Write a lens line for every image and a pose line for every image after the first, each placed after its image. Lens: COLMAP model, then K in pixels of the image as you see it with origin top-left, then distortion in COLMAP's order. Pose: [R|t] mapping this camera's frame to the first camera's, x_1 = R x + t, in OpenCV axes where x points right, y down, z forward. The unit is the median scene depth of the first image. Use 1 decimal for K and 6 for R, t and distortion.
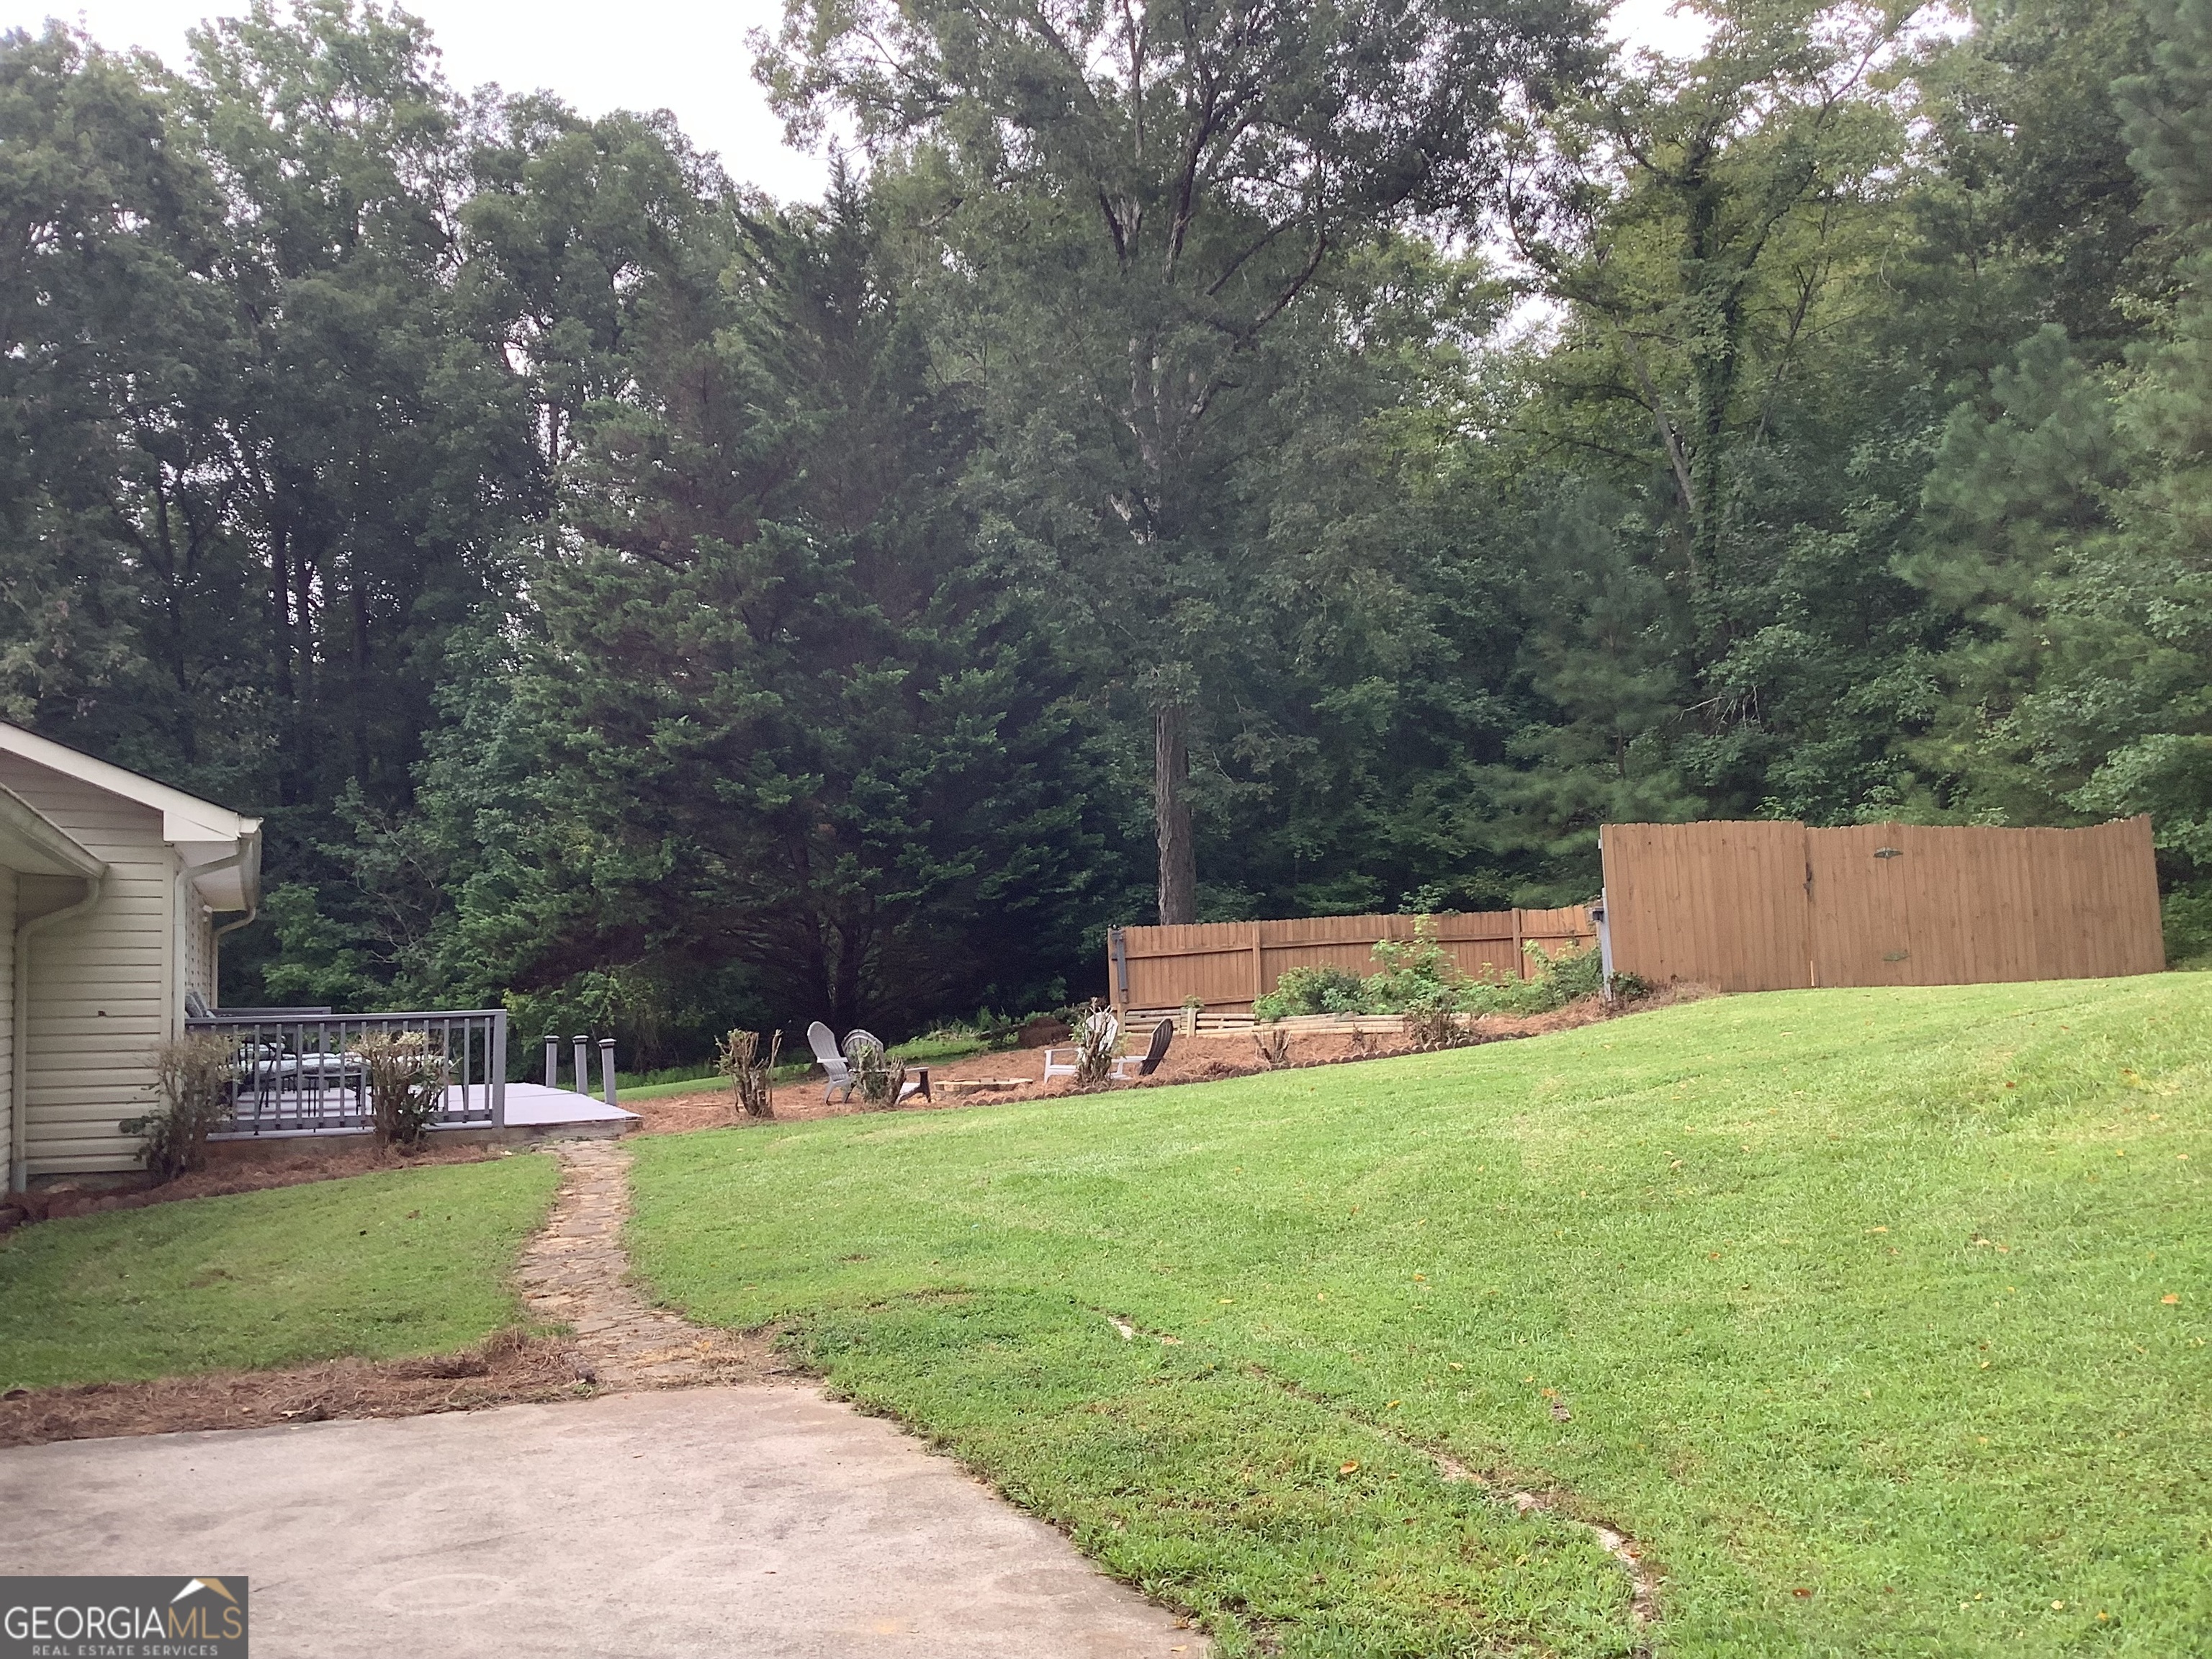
lens RADIAL K [[1996.8, 0, 1106.0], [0, 1996.8, 829.5], [0, 0, 1]] dist [0.089912, -0.170802]
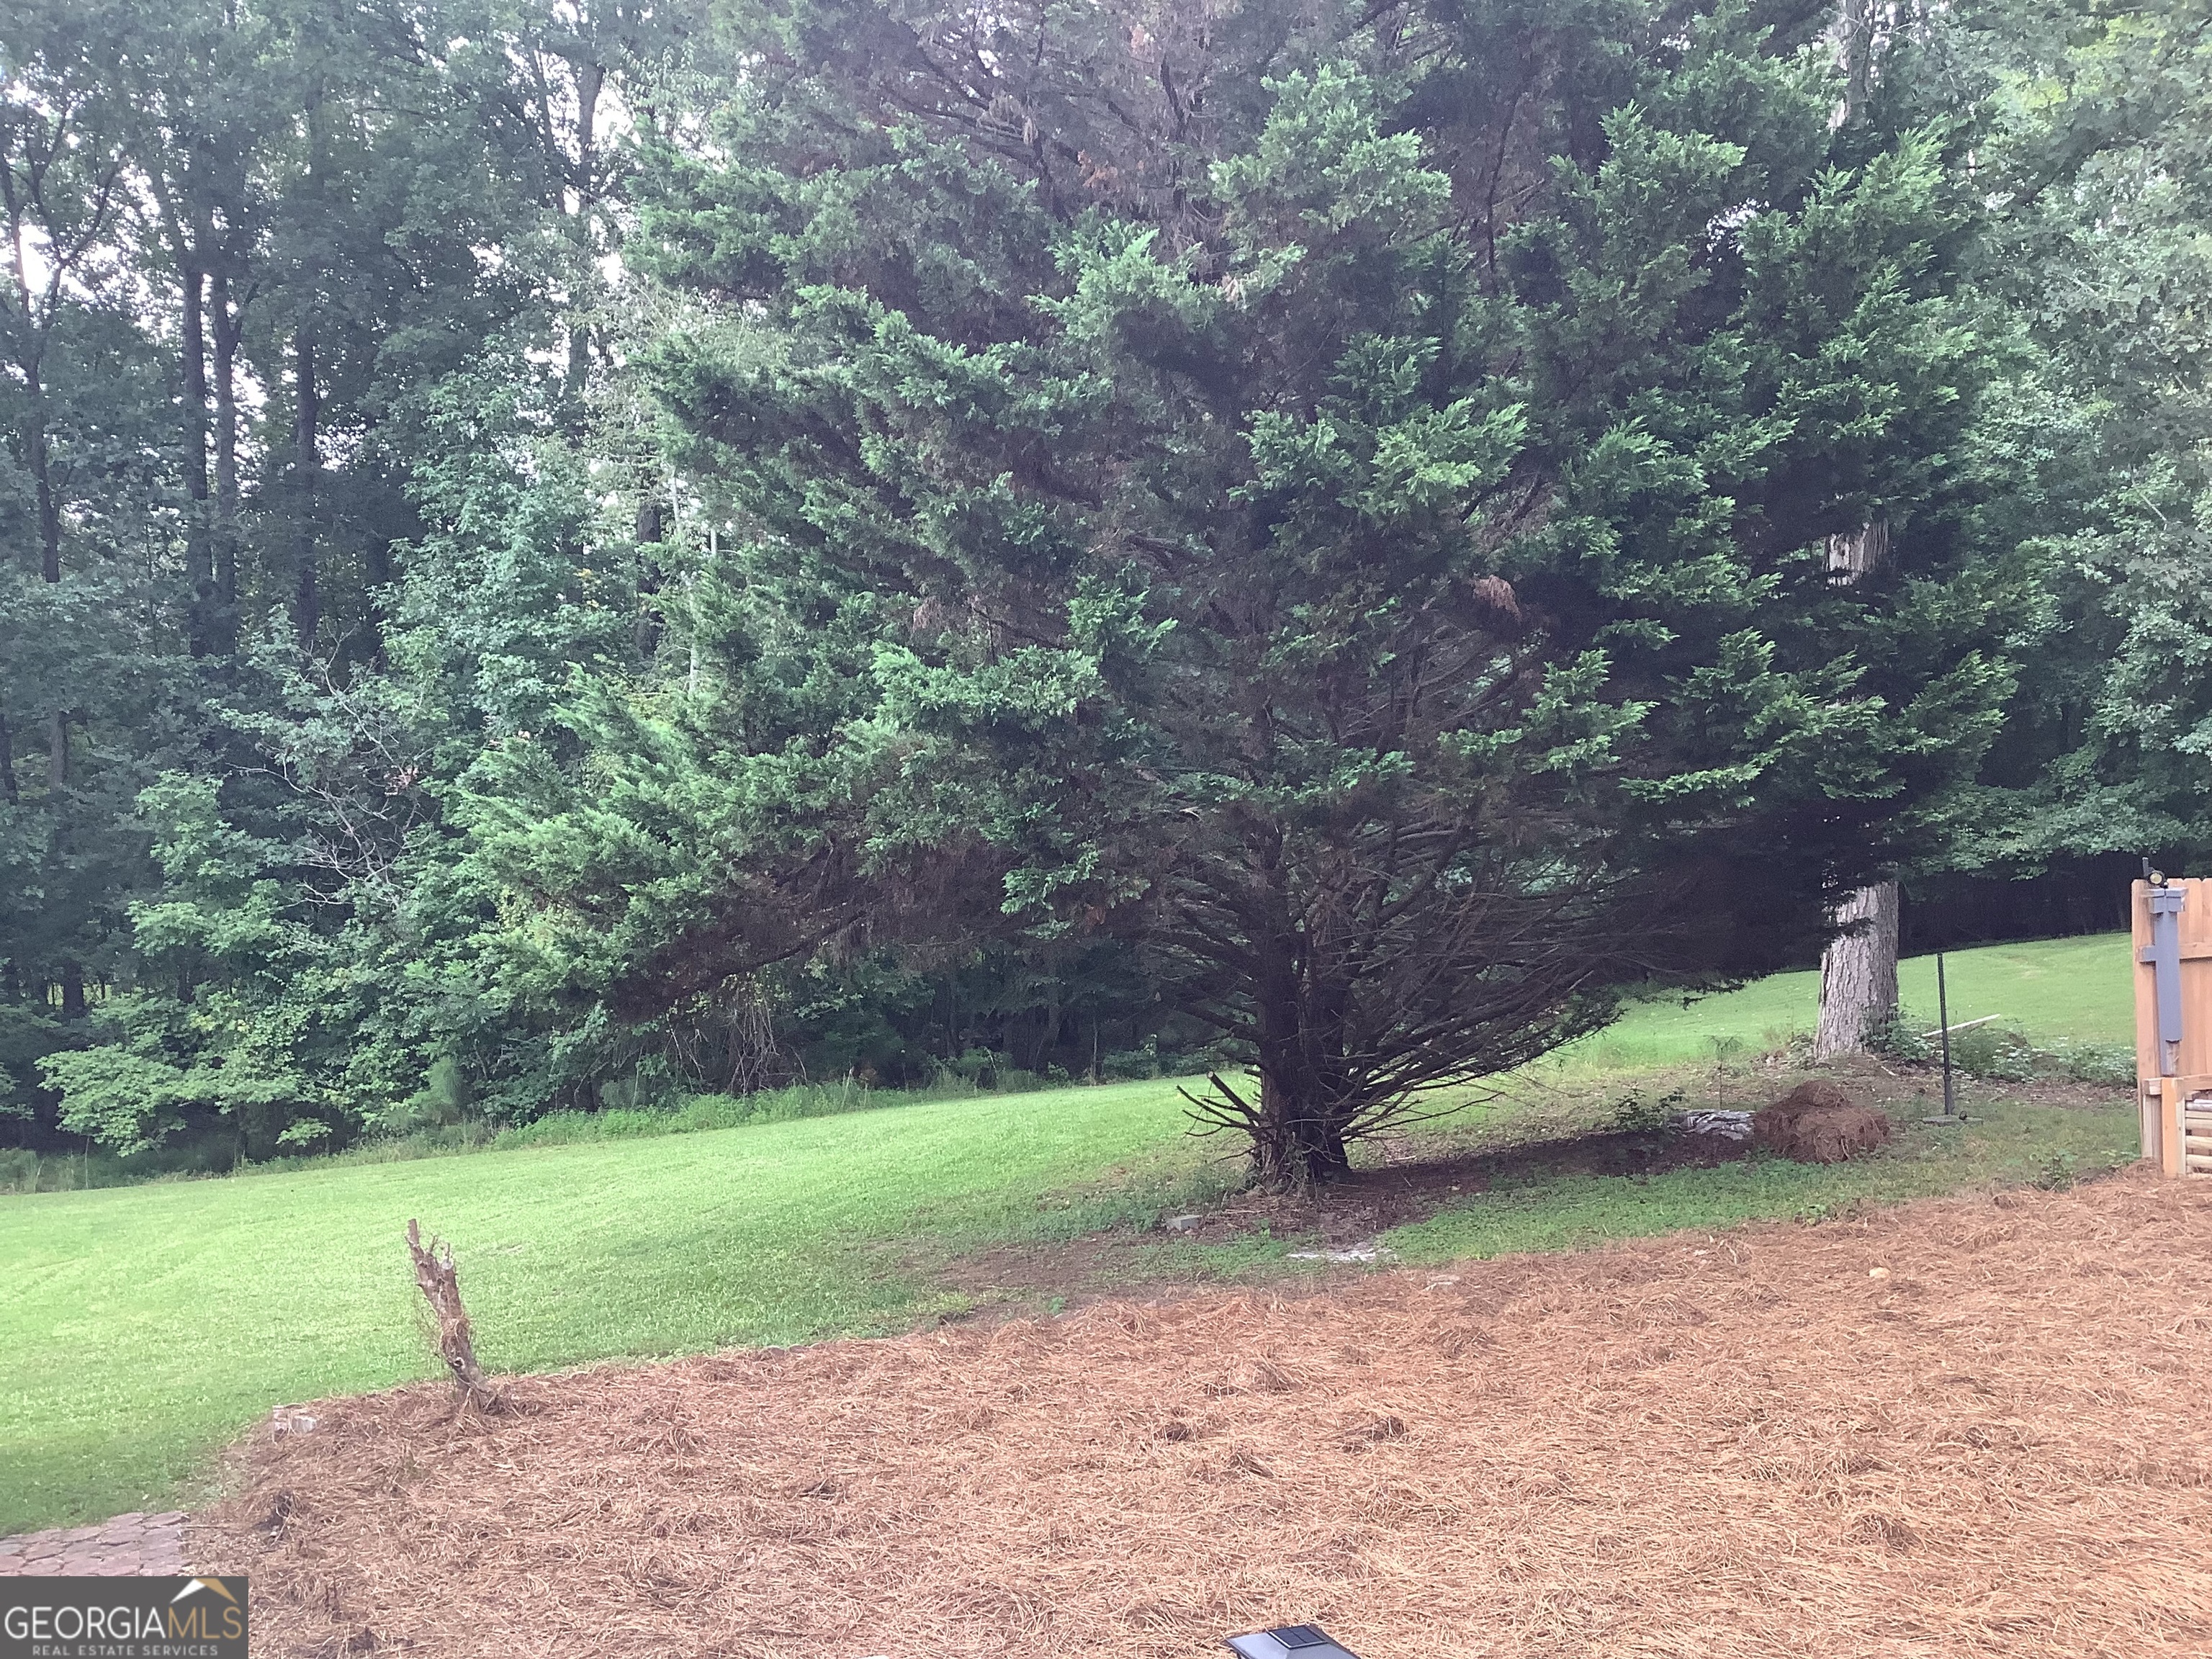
lens RADIAL K [[1996.8, 0, 1106.0], [0, 1996.8, 829.5], [0, 0, 1]] dist [0.089912, -0.170802]
pose [[0.999701, 0.021311, 0.011970, -0.126335], [-0.021659, 0.999321, 0.029793, 0.019835], [-0.011327, -0.030044, 0.999484, 0.377753]]
